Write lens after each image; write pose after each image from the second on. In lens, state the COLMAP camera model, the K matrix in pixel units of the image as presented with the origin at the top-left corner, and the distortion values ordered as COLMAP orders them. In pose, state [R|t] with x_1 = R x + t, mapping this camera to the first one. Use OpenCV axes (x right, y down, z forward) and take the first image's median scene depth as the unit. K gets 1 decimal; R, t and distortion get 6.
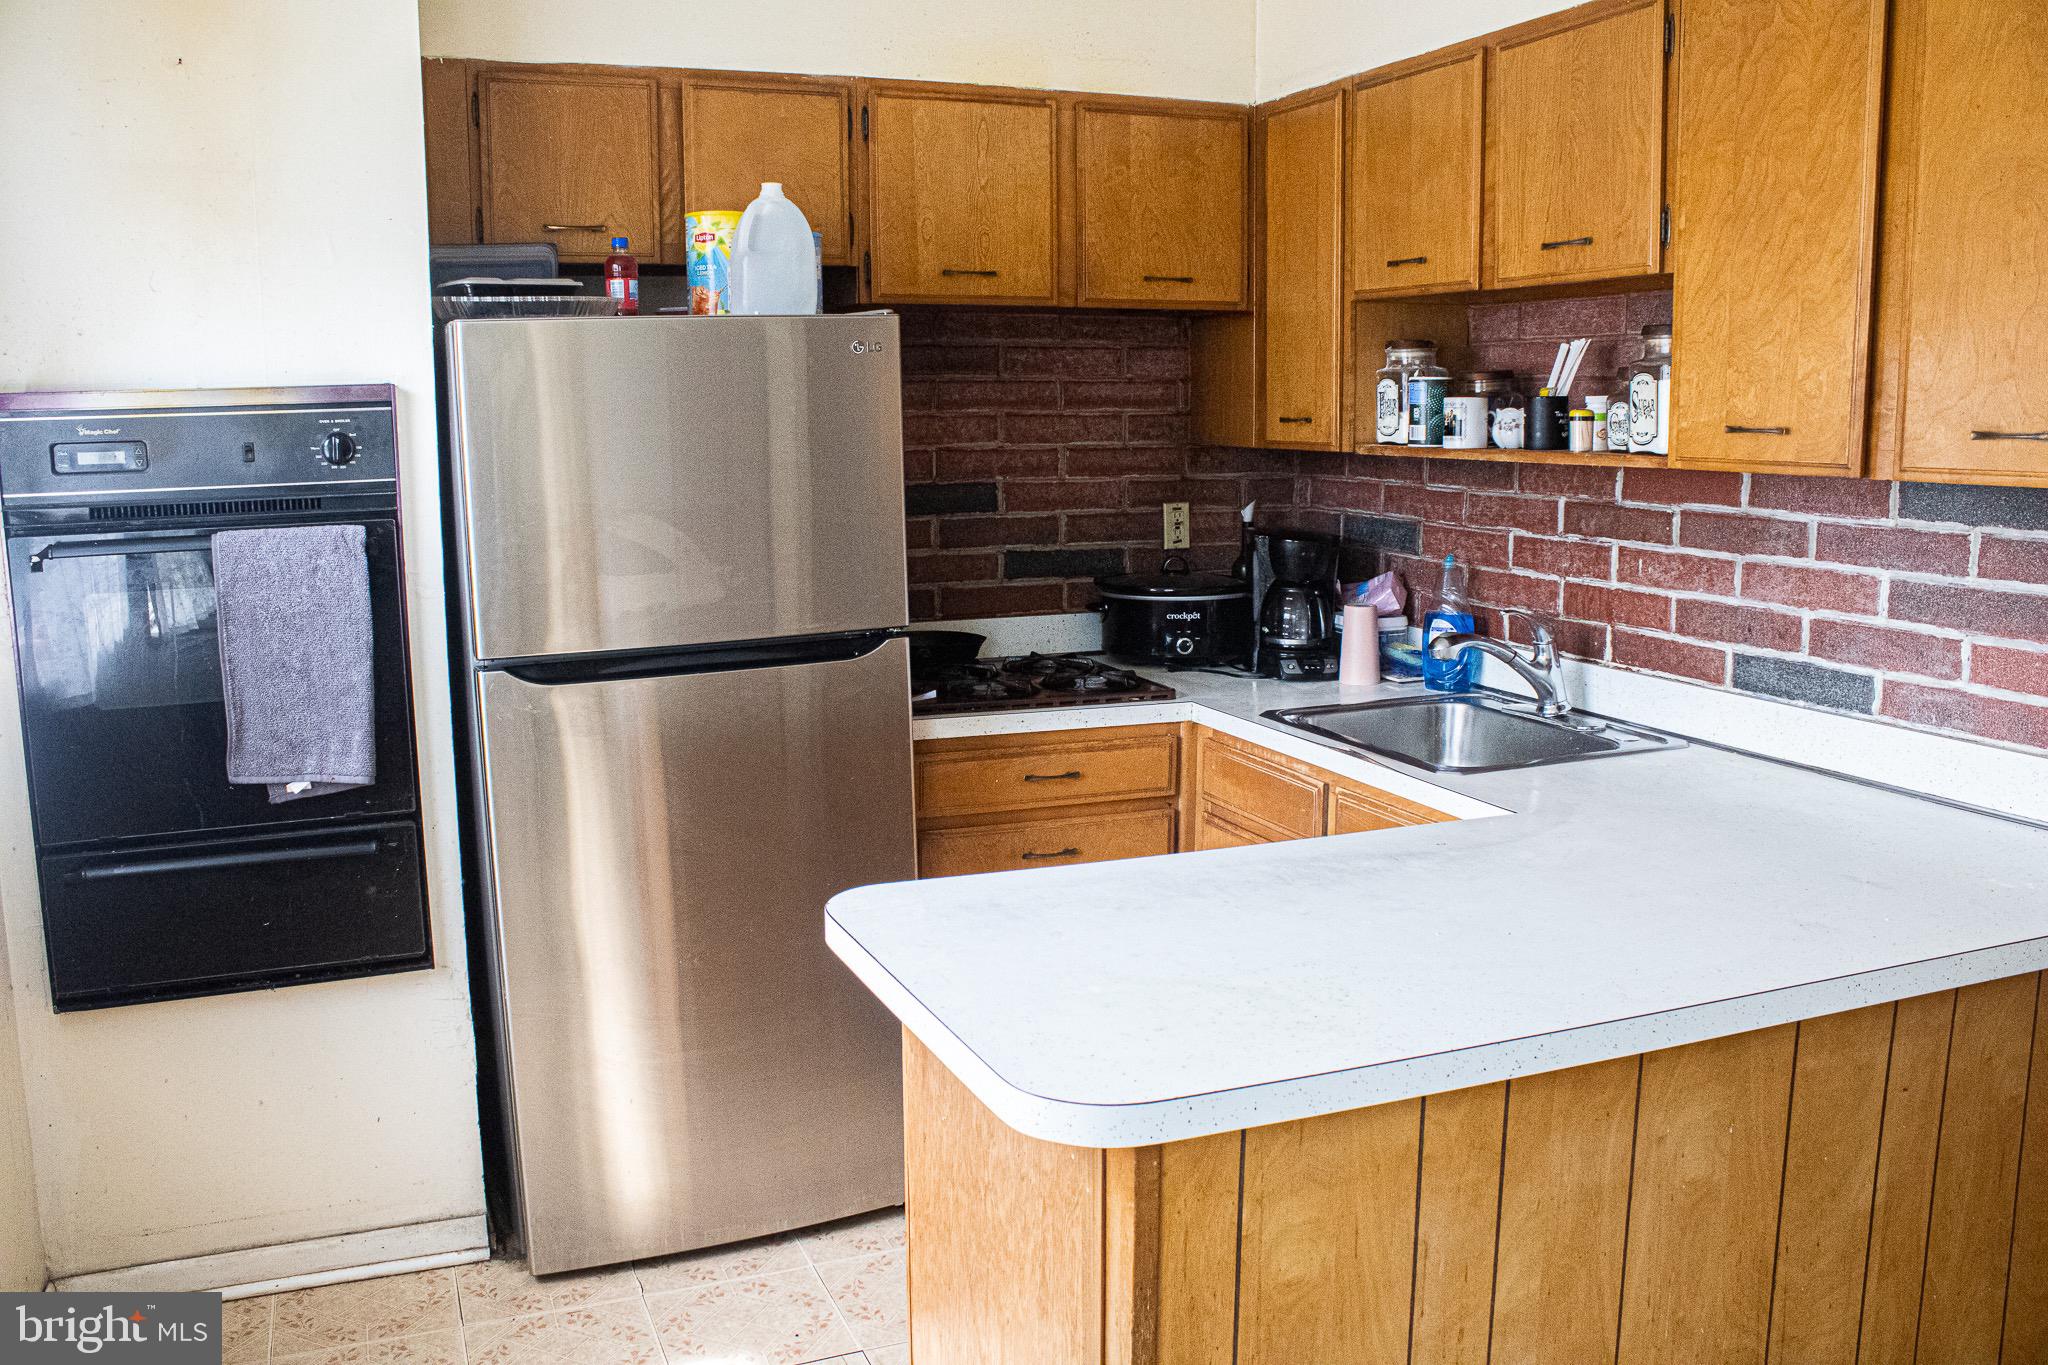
lens RADIAL K [[1706.3, 0, 1005.3], [0, 1706.3, 692.2], [0, 0, 1]] dist [-0.166309, 0.136898]
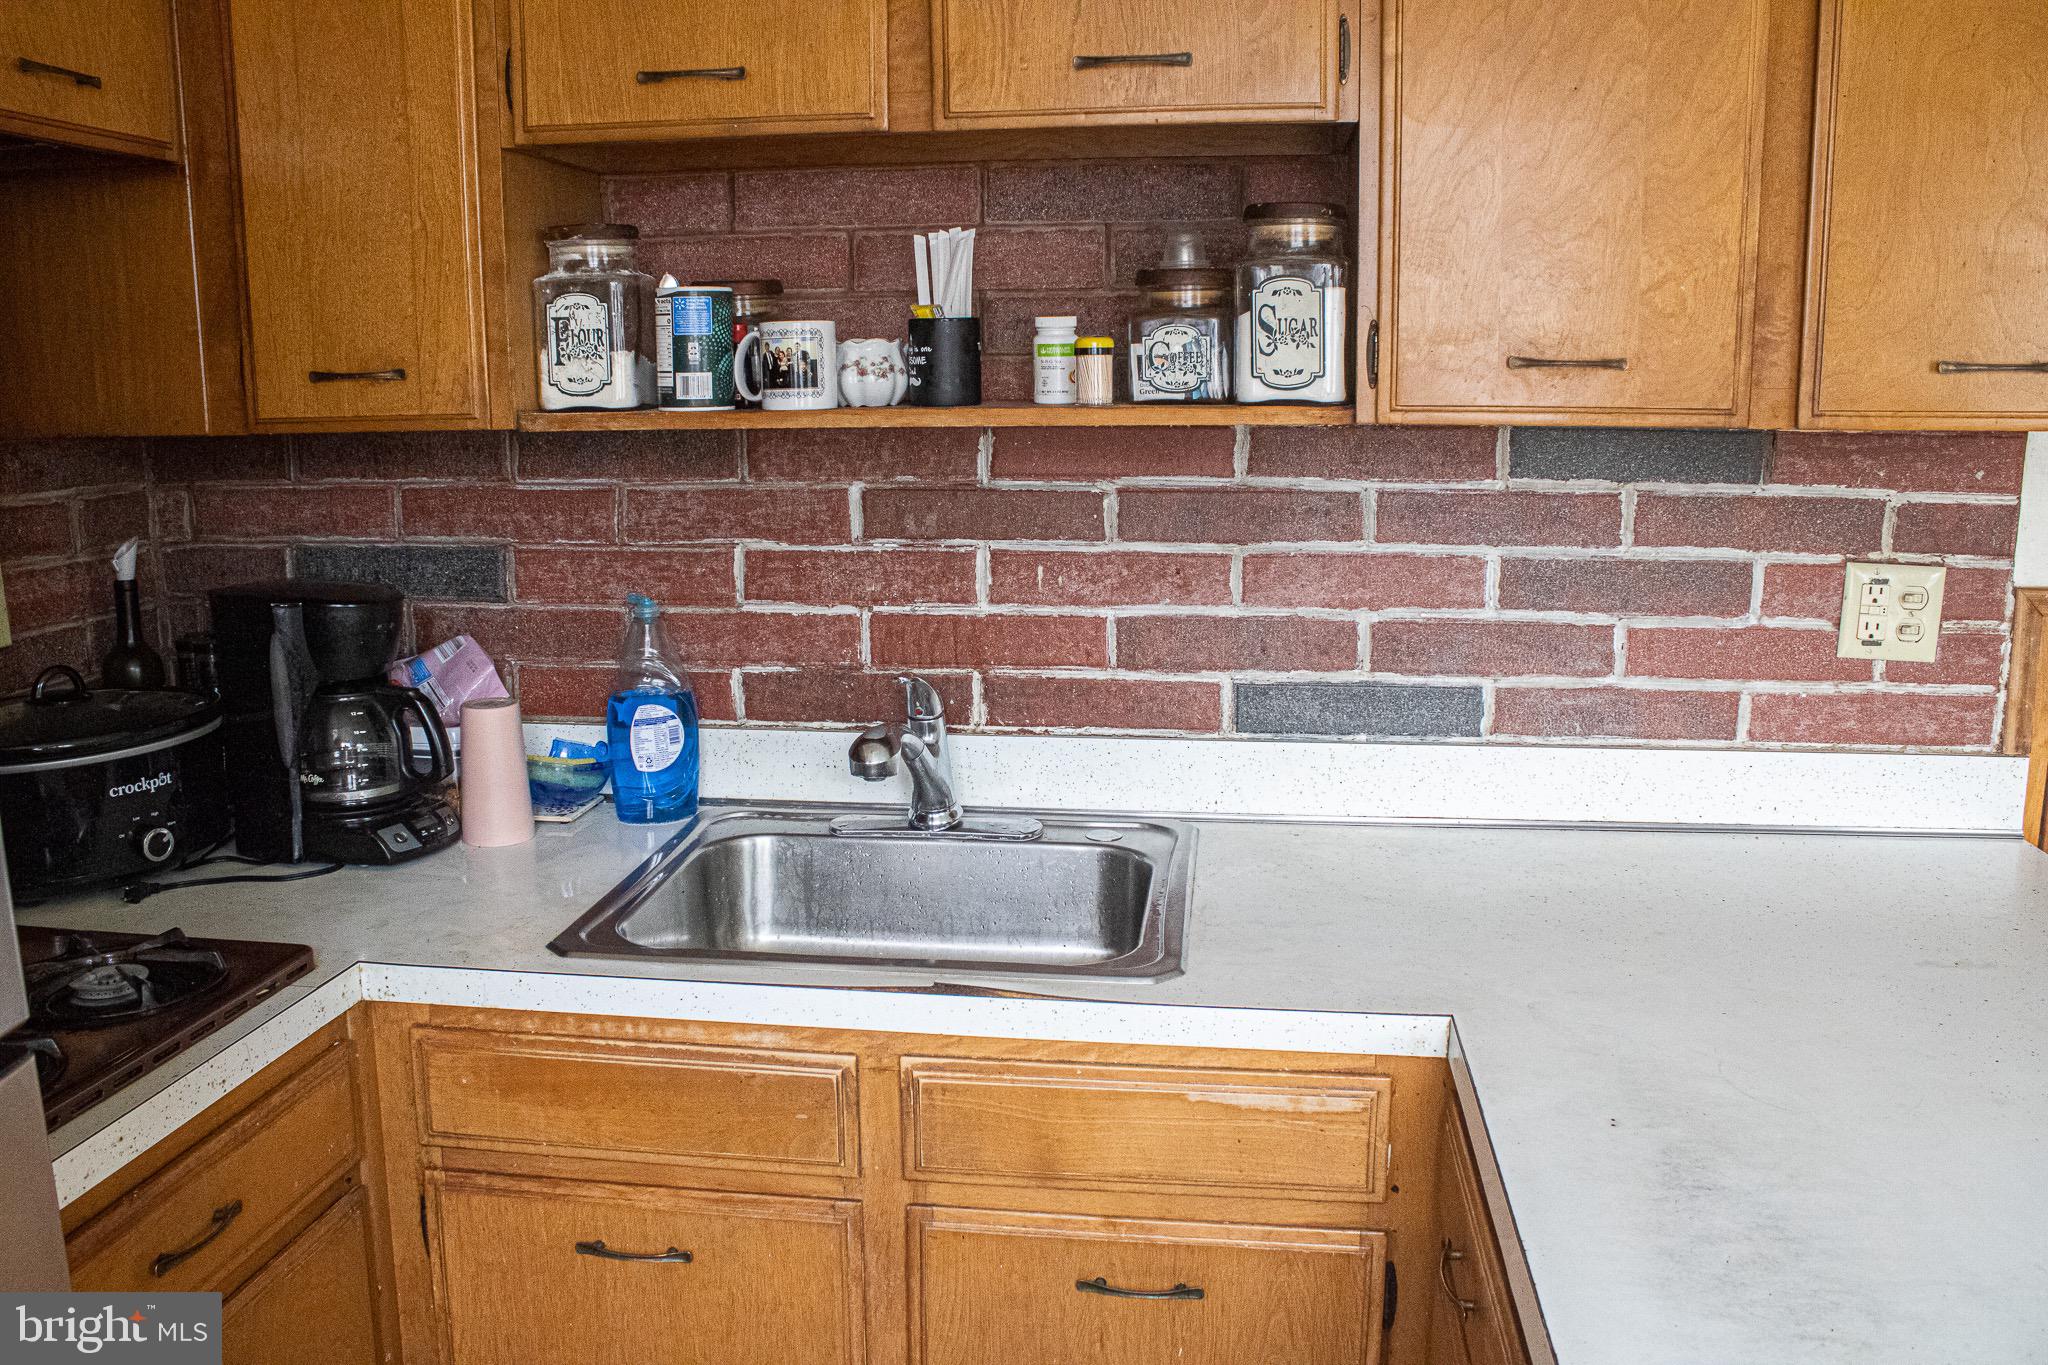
lens RADIAL K [[1706.3, 0, 1030.2], [0, 1706.3, 686.6], [0, 0, 1]] dist [-0.166309, 0.136898]
pose [[0.490718, -0.158652, 0.856753, -0.210995], [0.148488, 0.984127, 0.097190, -0.099833], [-0.858572, 0.079525, 0.506487, 0.669017]]
